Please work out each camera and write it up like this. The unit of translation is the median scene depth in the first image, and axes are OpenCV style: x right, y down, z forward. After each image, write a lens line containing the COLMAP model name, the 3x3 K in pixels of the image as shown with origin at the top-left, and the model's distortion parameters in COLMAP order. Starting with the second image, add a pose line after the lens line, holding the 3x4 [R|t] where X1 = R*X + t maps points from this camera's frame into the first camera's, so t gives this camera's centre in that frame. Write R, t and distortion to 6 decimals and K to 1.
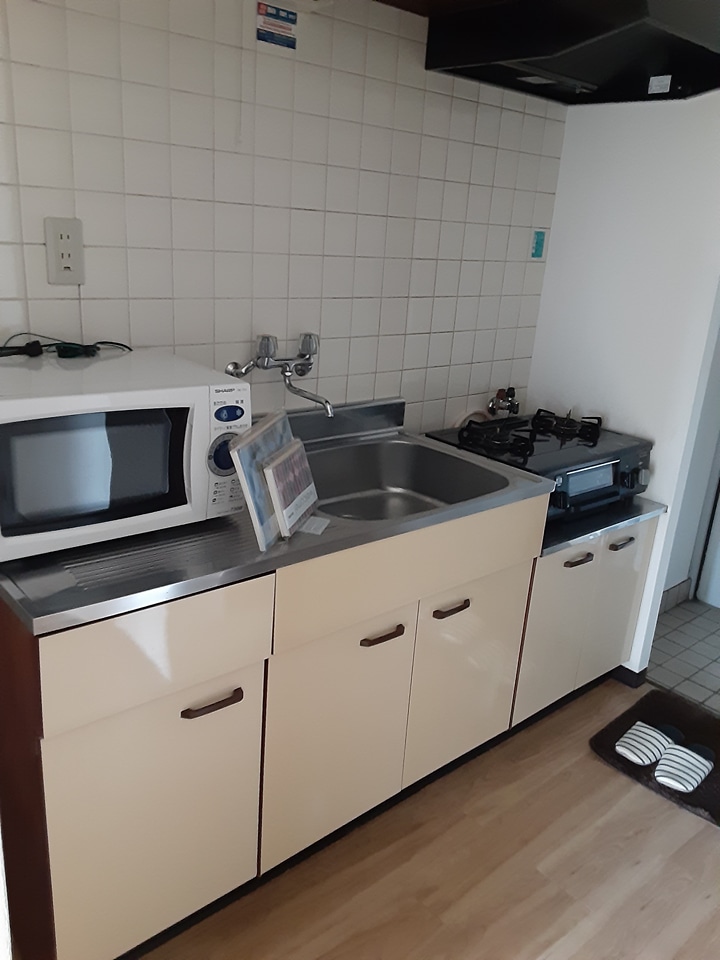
lens RADIAL K [[775.9, 0, 358.2], [0, 775.9, 503.1], [0, 0, 1]] dist [0.034562, -0.066223]
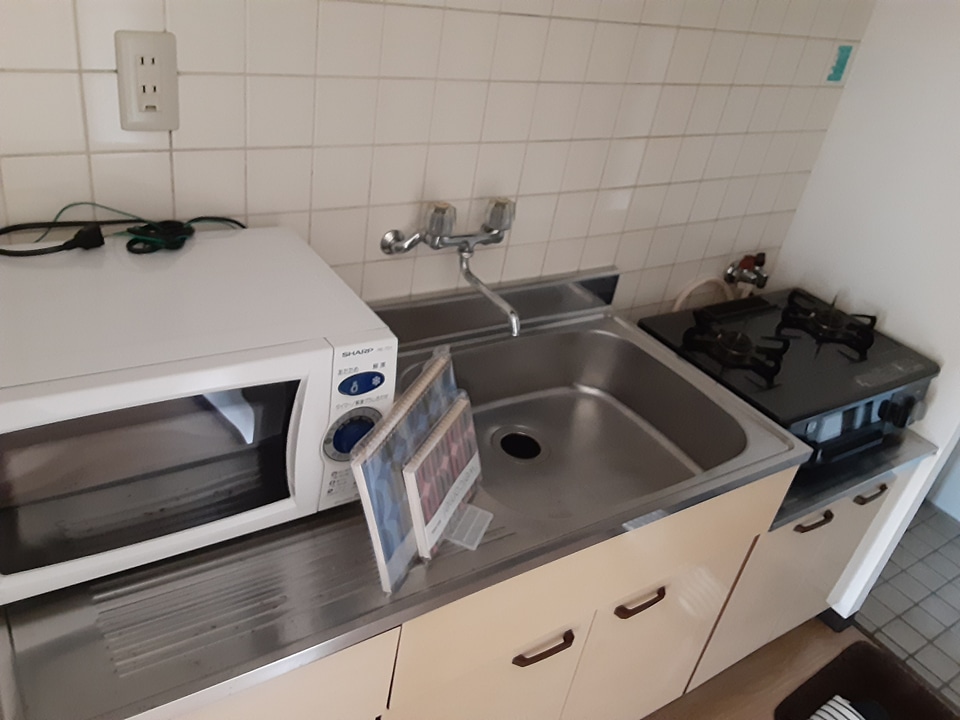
lens RADIAL K [[775.9, 0, 475.4], [0, 775.9, 359.8], [0, 0, 1]] dist [0.034562, -0.066223]
pose [[0.987971, 0.141677, -0.061968, -0.024446], [-0.126762, 0.971523, 0.200187, -0.224915], [0.088565, -0.189924, 0.977796, 0.287480]]
